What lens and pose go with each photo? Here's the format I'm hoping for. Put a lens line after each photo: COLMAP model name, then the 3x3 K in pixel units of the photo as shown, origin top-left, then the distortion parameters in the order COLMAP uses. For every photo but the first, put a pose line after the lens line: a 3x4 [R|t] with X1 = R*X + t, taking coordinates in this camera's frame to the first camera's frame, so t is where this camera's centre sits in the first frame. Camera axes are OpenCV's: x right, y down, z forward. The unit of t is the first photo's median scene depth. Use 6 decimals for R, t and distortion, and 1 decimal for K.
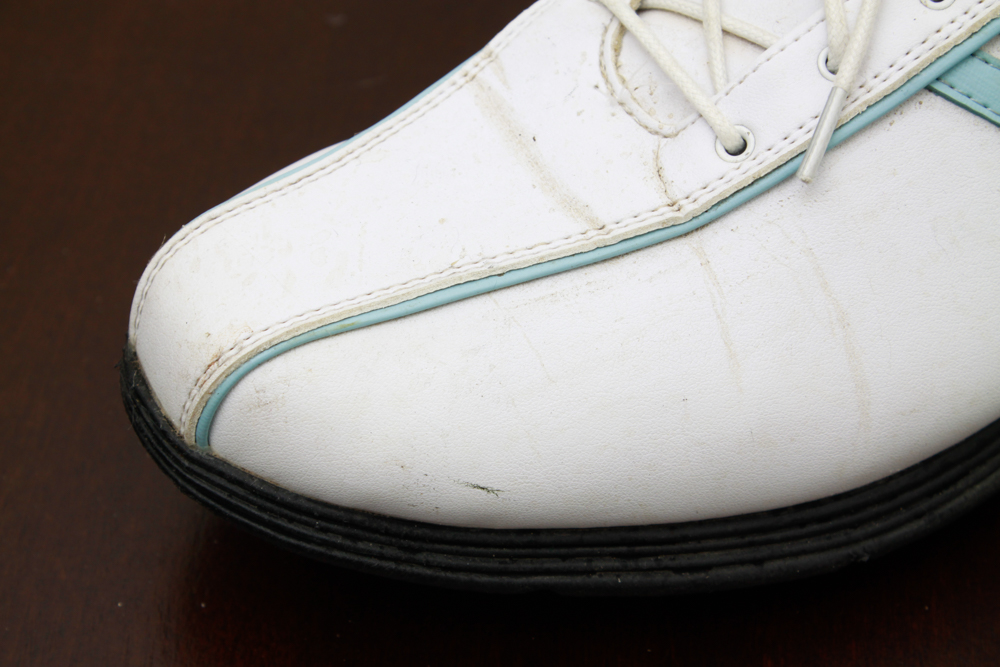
lens RADIAL K [[2302.2, 0, 502.5], [0, 2302.2, 338.5], [0, 0, 1]] dist [0.062060, 0.000000]
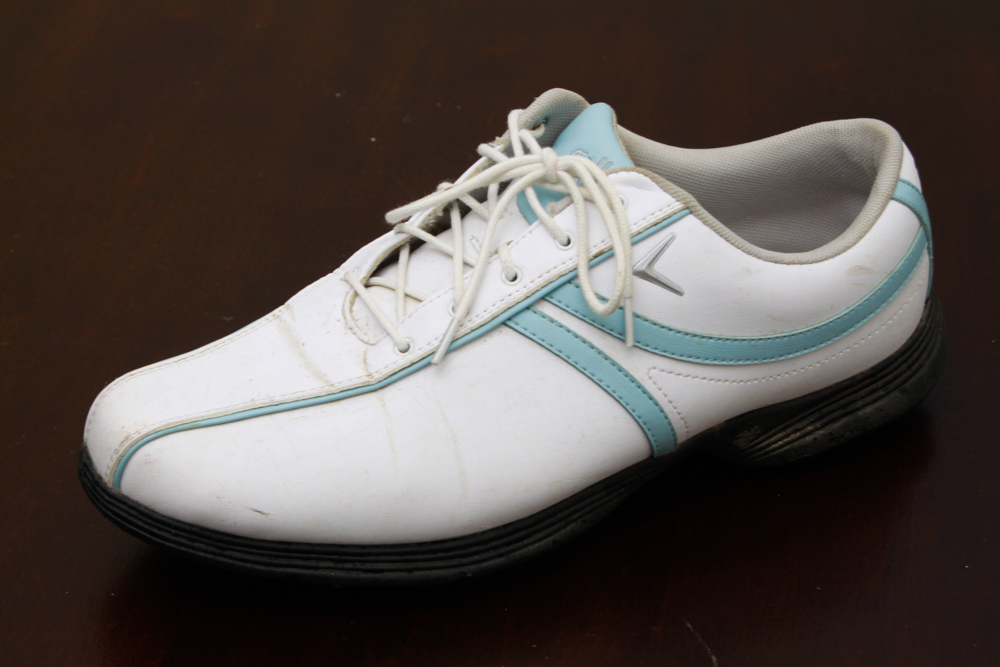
lens RADIAL K [[2302.2, 0, 501.3], [0, 2302.2, 328.8], [0, 0, 1]] dist [0.062060, 0.000000]
pose [[0.999035, 0.042173, -0.012255, 0.205721], [-0.043852, 0.973168, -0.225880, 0.334120], [0.002400, 0.226200, 0.974078, -0.889574]]
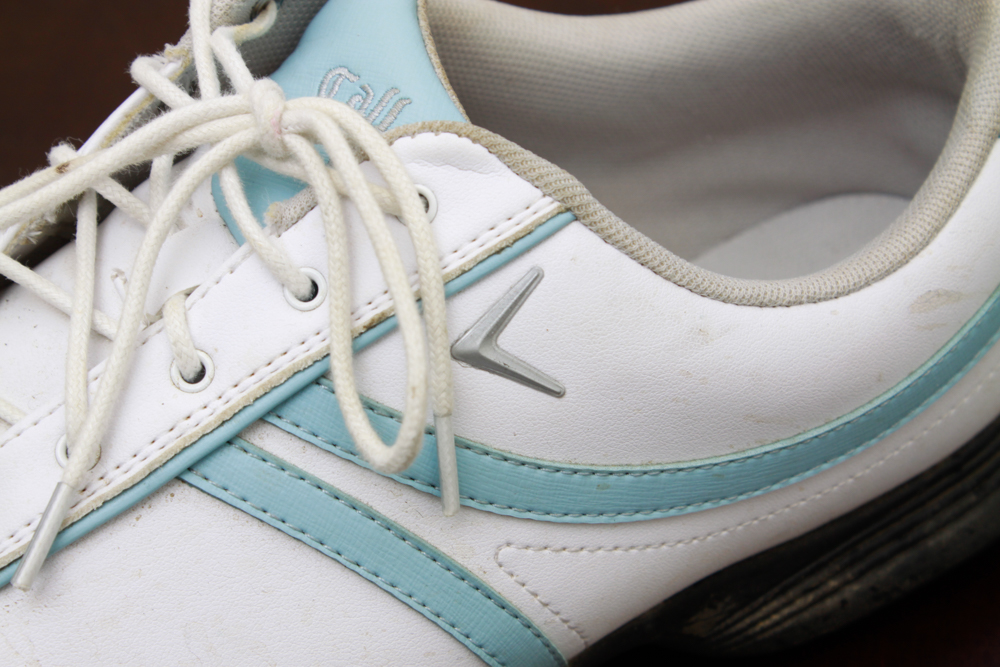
lens RADIAL K [[2302.2, 0, 495.1], [0, 2302.2, 333.7], [0, 0, 1]] dist [0.062060, 0.000000]
pose [[0.999938, 0.009422, -0.005864, 0.312840], [-0.009741, 0.998325, -0.057028, -0.115256], [0.005317, 0.057082, 0.998355, 0.098961]]
